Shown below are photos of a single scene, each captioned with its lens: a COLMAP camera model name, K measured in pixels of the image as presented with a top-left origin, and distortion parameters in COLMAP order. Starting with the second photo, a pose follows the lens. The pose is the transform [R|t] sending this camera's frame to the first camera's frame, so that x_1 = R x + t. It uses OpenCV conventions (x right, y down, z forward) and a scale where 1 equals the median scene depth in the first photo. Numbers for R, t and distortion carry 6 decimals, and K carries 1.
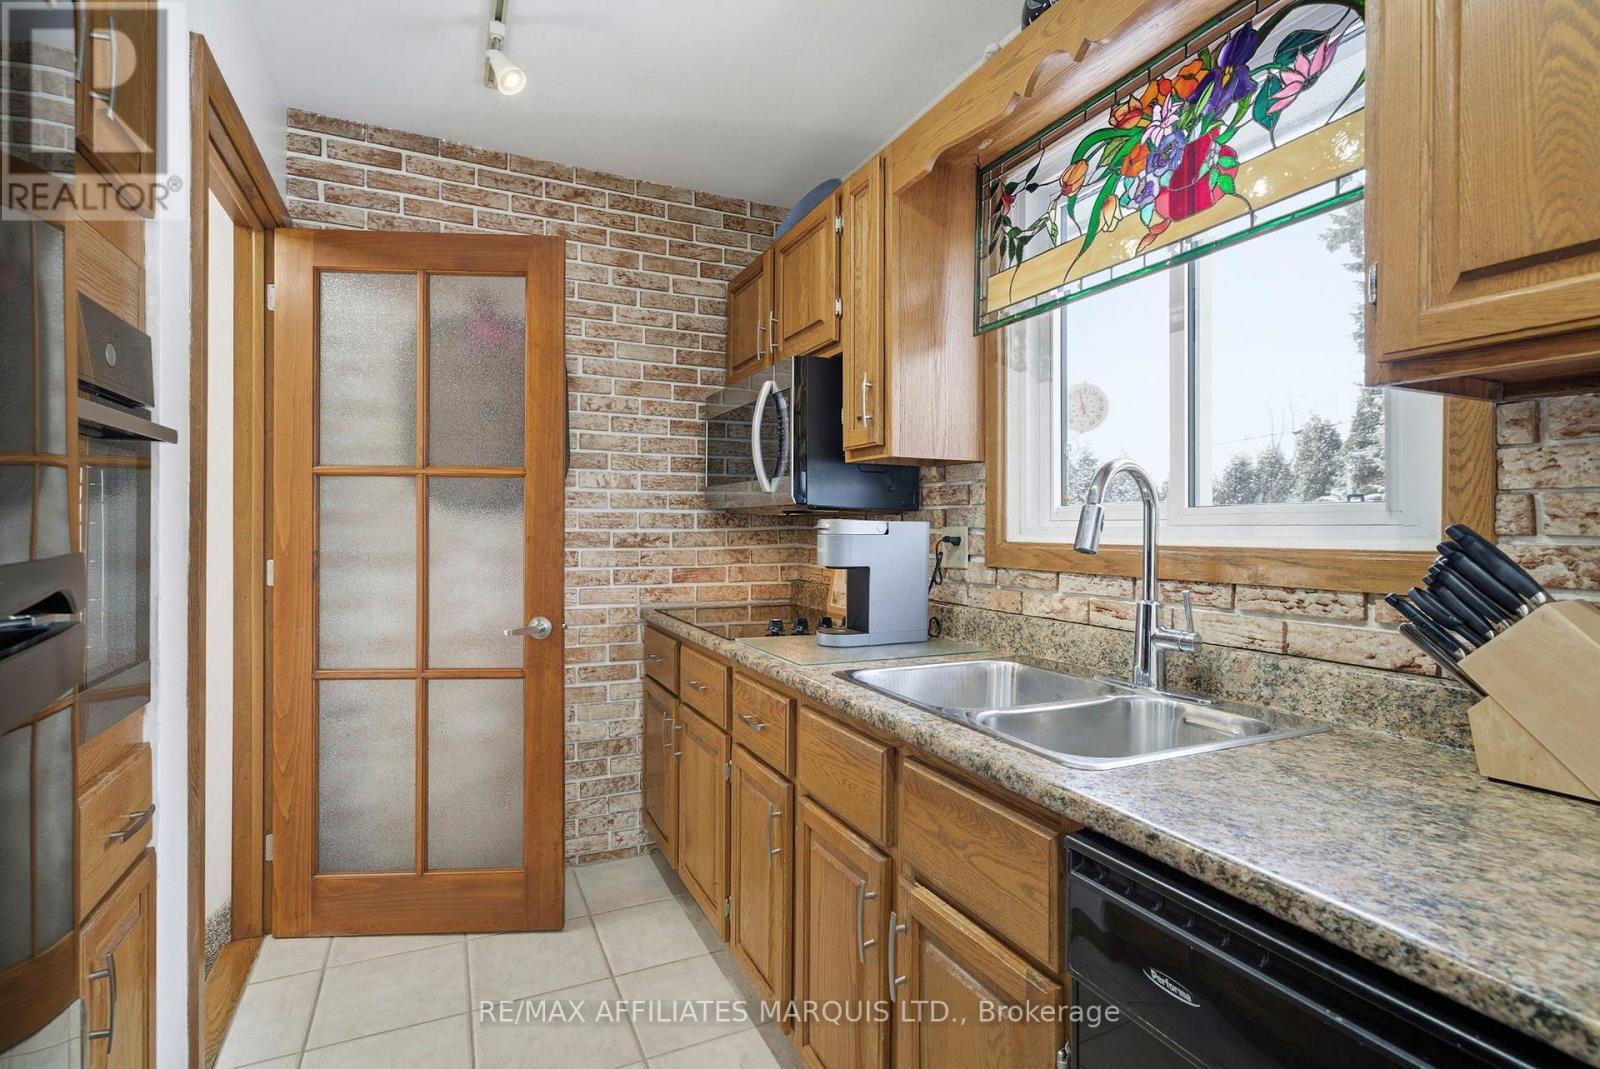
lens RADIAL K [[747.8, 0, 800.6], [0, 747.8, 539.3], [0, 0, 1]] dist [0.001262, 0.000976]
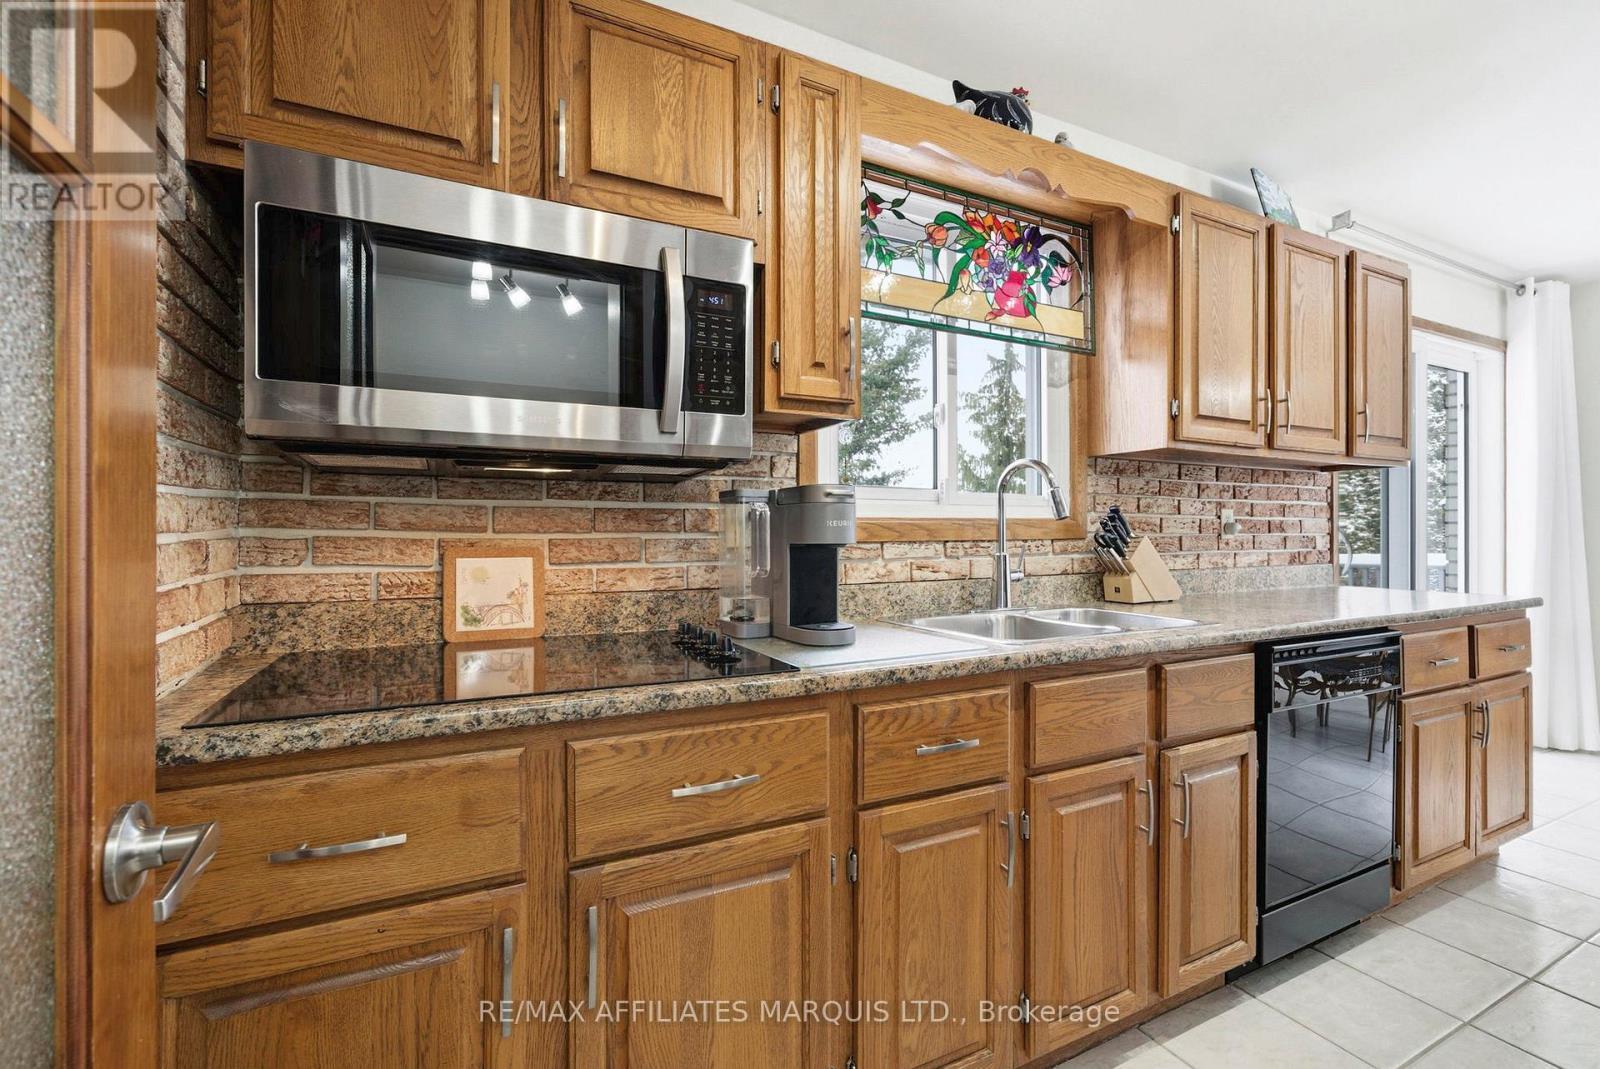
lens RADIAL K [[691.6, 0, 800.8], [0, 691.6, 533.4], [0, 0, 1]] dist [-0.001225, 0.000483]
pose [[-0.026349, 0.001402, 0.999652, -0.876028], [0.021716, 0.999764, -0.000830, 0.032836], [-0.999417, 0.021686, -0.026373, 1.353467]]
